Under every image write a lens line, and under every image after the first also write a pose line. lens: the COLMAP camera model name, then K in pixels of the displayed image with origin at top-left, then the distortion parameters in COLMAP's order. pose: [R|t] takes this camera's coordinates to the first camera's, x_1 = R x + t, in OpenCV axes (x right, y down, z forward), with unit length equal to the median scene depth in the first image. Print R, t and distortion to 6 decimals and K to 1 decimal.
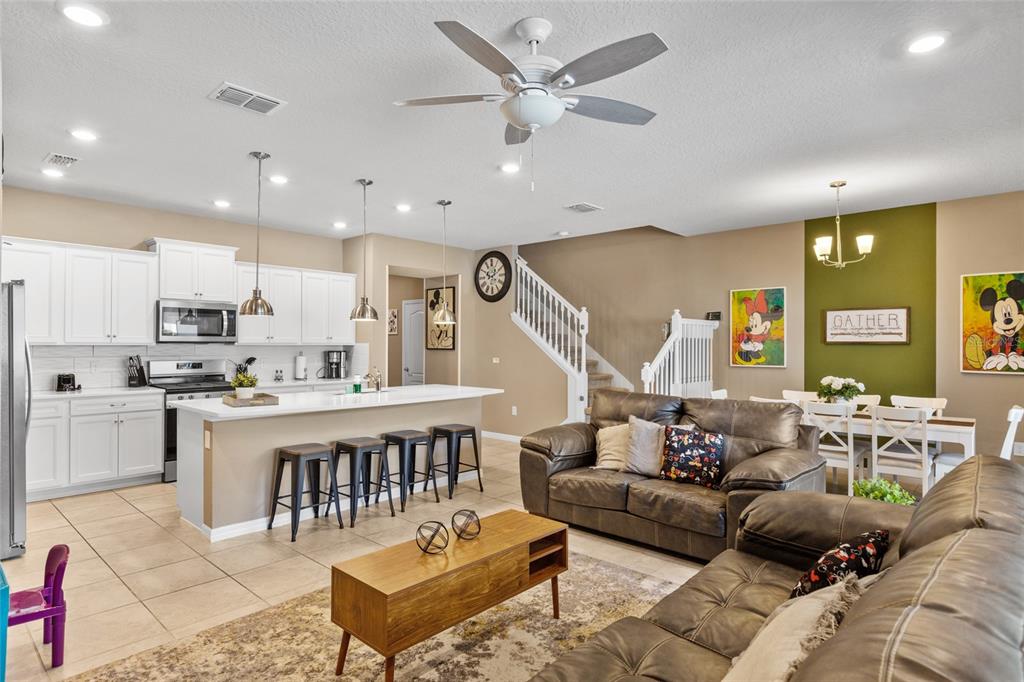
lens RADIAL K [[552.8, 0, 502.5], [0, 552.8, 342.6], [0, 0, 1]] dist [0.003357, 0.000273]
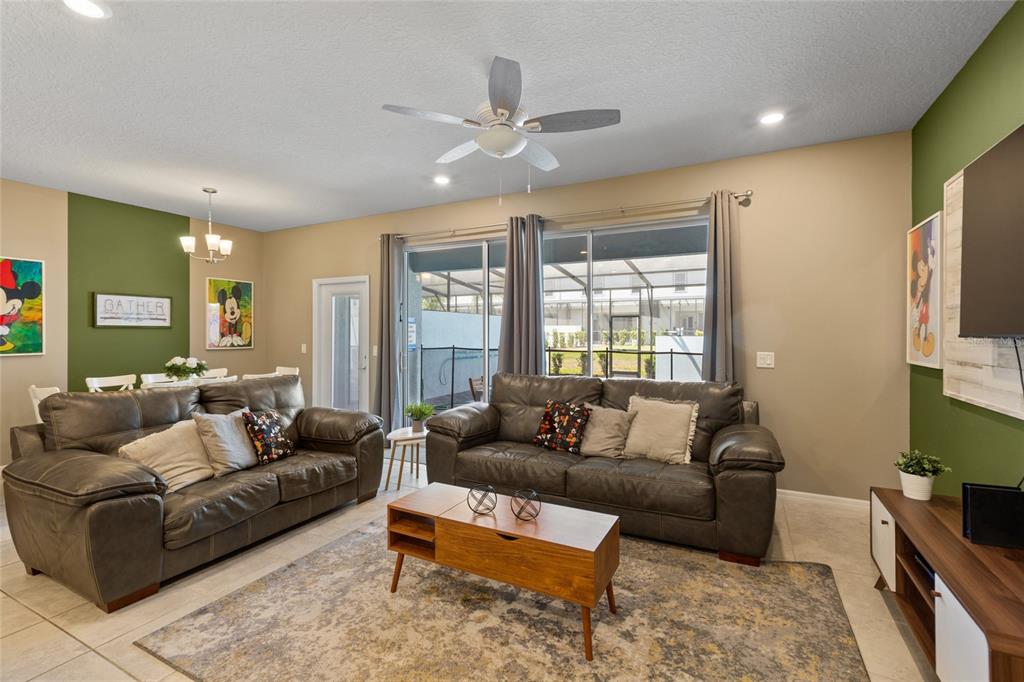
lens RADIAL K [[463.1, 0, 509.3], [0, 463.1, 337.6], [0, 0, 1]] dist [0.001456, -0.000479]
pose [[-0.264775, -0.014062, 0.964208, -0.468177], [-0.004726, 0.999901, 0.013285, 0.006729], [-0.964299, -0.001040, -0.264815, 0.606540]]
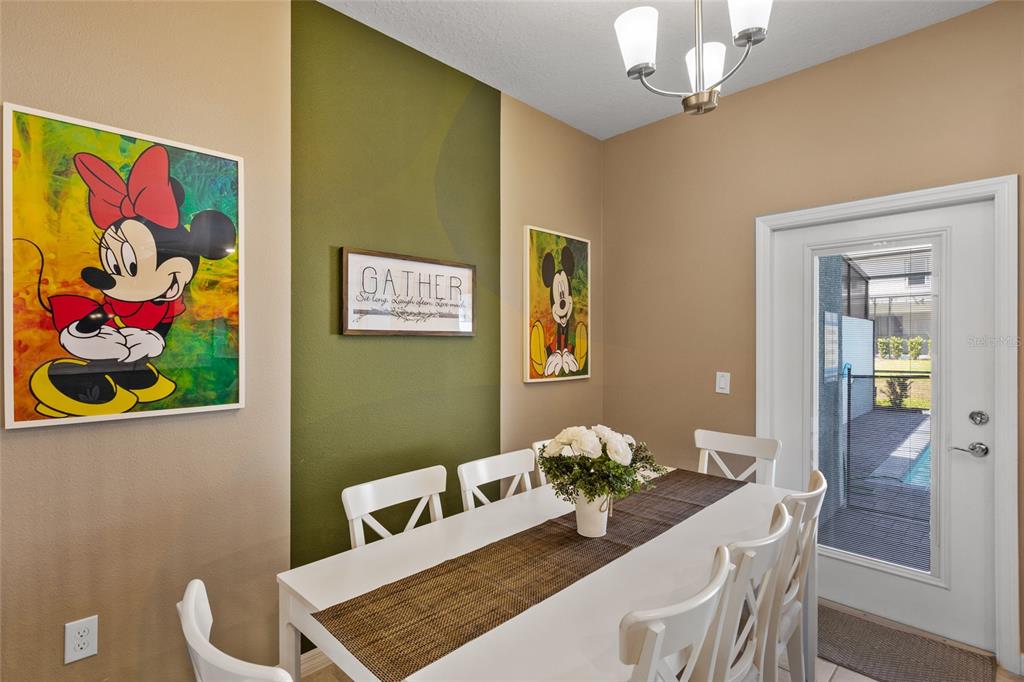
lens RADIAL K [[501.6, 0, 512.0], [0, 501.6, 341.0], [0, 0, 1]] dist [-0.001361, -0.000222]
pose [[0.030462, -0.001991, 0.999534, 0.275647], [-0.000553, 0.999998, 0.002009, 0.006186], [-0.999536, -0.000614, 0.030461, 1.028862]]
